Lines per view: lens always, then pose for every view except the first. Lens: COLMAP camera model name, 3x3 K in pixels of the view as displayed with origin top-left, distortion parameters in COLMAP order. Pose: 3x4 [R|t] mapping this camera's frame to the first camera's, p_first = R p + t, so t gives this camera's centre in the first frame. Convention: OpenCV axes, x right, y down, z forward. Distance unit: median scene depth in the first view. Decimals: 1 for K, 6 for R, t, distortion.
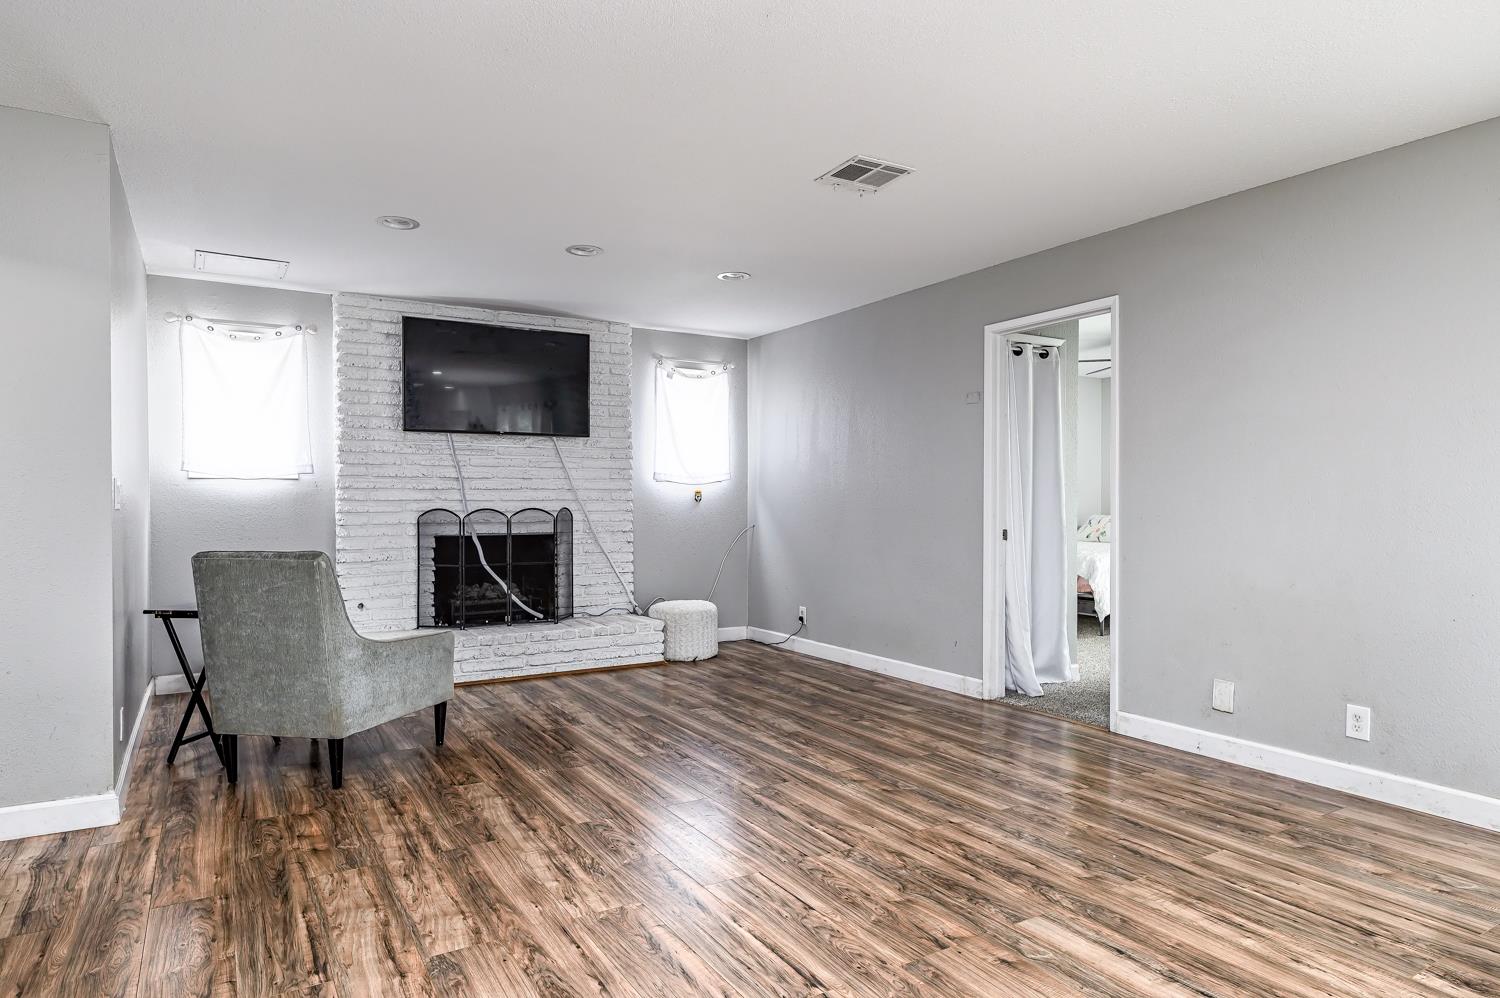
lens RADIAL K [[888.1, 0, 753.2], [0, 888.1, 506.6], [0, 0, 1]] dist [-0.005731, 0.000930]
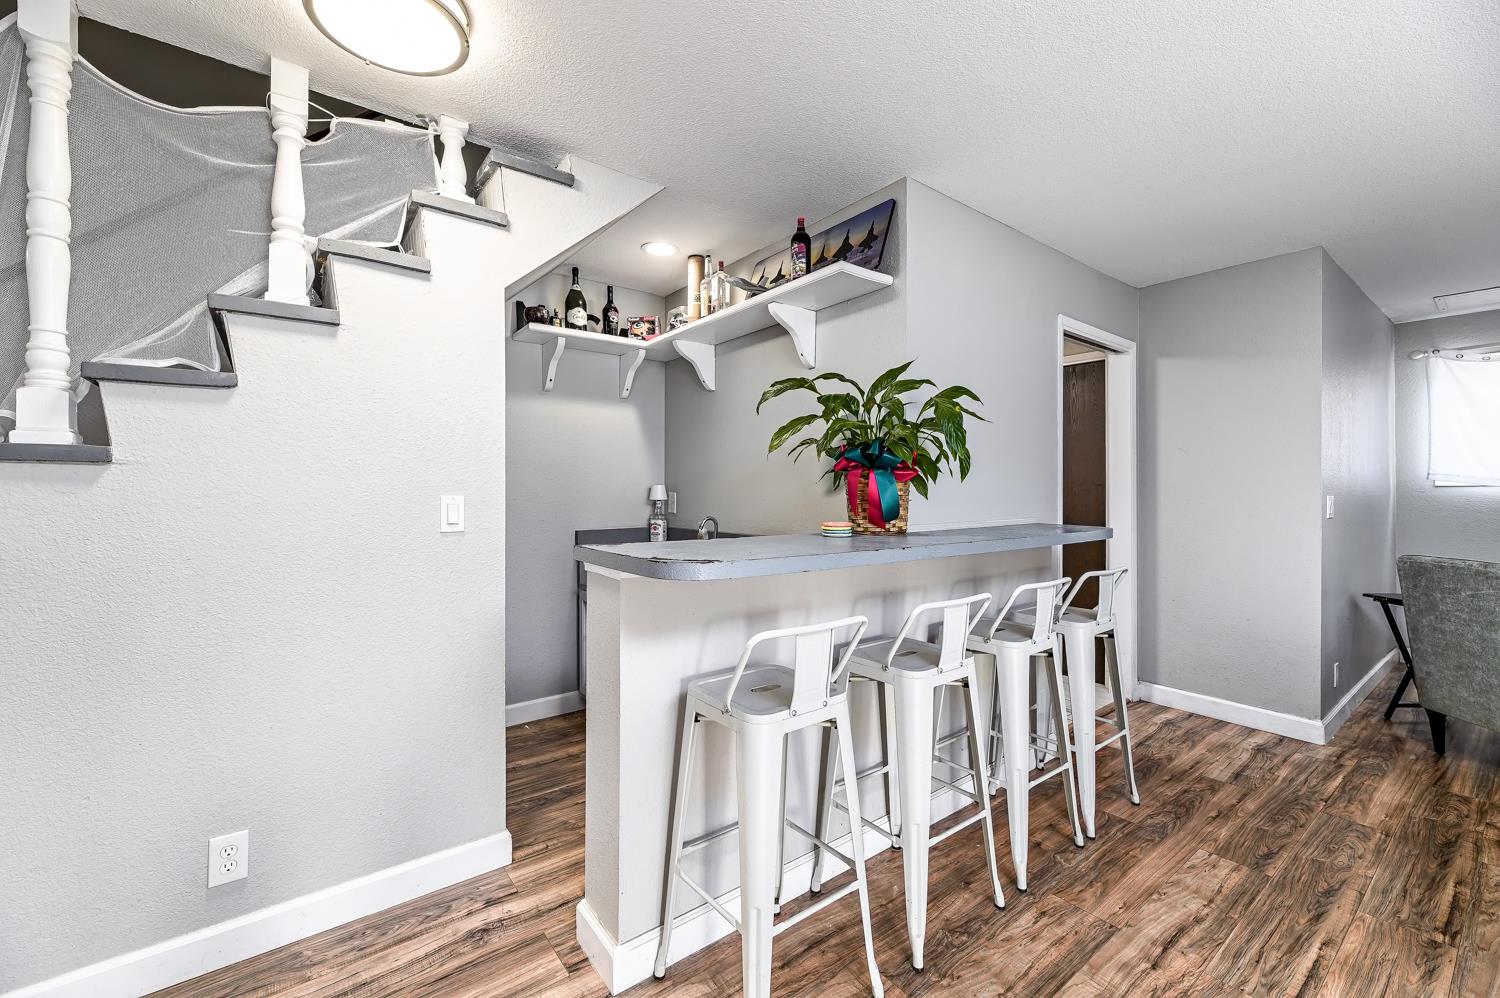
lens RADIAL K [[619.5, 0, 747.0], [0, 619.5, 487.3], [0, 0, 1]] dist [-0.000601, 0.000709]
pose [[0.113649, -0.000225, -0.993521, 0.149659], [-0.011985, 0.999927, -0.001597, -0.034549], [0.993449, 0.012089, 0.113638, -0.009217]]
